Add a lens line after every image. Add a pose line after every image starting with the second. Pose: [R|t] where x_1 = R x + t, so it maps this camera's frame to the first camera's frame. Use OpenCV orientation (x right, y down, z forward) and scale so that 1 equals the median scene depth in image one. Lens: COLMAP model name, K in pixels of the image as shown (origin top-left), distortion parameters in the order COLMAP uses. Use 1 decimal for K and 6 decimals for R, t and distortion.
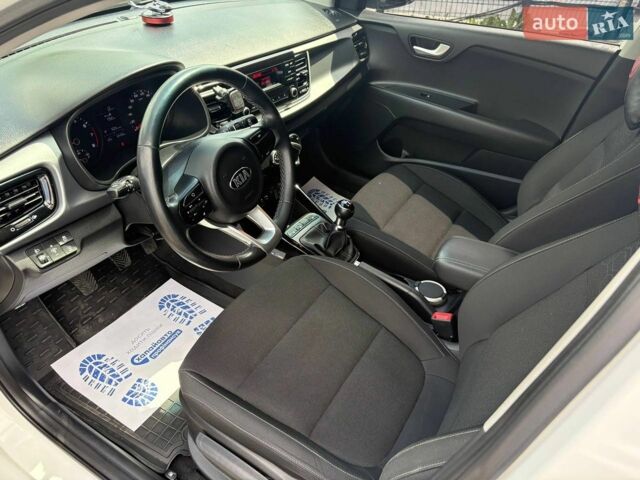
lens RADIAL K [[488.2, 0, 320.0], [0, 488.2, 240.0], [0, 0, 1]] dist [-0.004519, -0.003220]
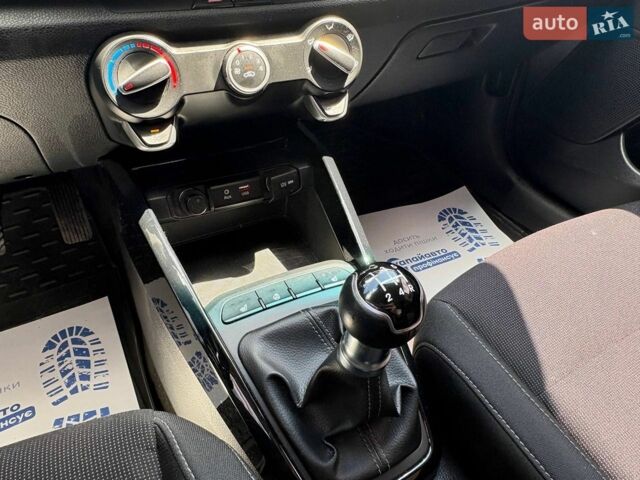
lens RADIAL K [[488.2, 0, 320.0], [0, 488.2, 240.0], [0, 0, 1]] dist [-0.004519, -0.003220]
pose [[0.628639, 0.431036, -0.647319, 0.069124], [-0.204955, 0.894751, 0.396755, -0.098810], [0.750205, -0.116745, 0.650818, 0.339678]]
